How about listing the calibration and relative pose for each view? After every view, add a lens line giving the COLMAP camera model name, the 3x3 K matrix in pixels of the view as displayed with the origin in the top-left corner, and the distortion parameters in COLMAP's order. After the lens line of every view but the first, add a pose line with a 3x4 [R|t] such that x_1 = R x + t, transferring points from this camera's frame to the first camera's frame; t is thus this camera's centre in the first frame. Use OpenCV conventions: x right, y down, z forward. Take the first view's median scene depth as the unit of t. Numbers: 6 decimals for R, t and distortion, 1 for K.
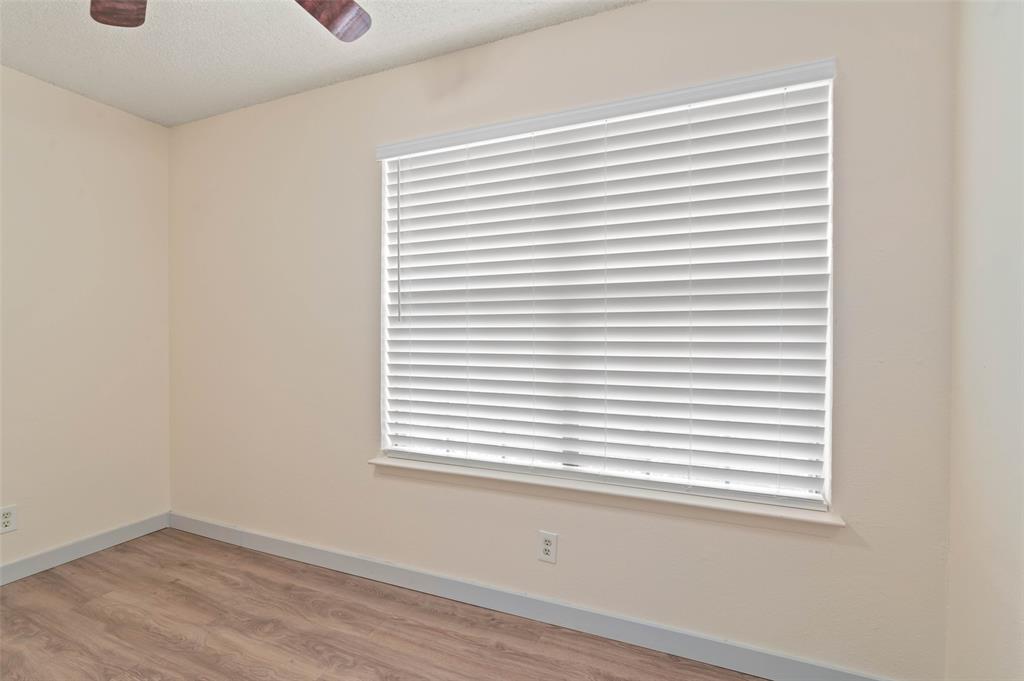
lens RADIAL K [[469.4, 0, 503.7], [0, 469.4, 337.4], [0, 0, 1]] dist [-0.010646, 0.000752]
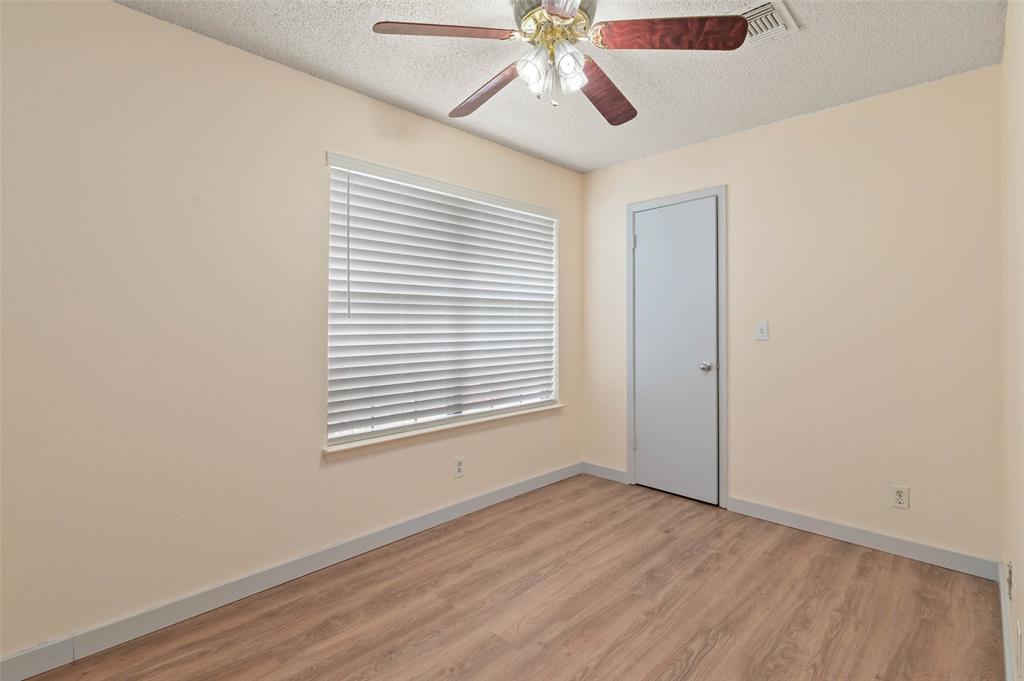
lens RADIAL K [[469.4, 0, 513.8], [0, 469.4, 331.1], [0, 0, 1]] dist [-0.010646, 0.000752]
pose [[0.369746, -0.009641, 0.929083, -1.256385], [0.016984, 0.999849, 0.003616, 0.000449], [-0.928978, 0.014443, 0.369854, 0.261179]]
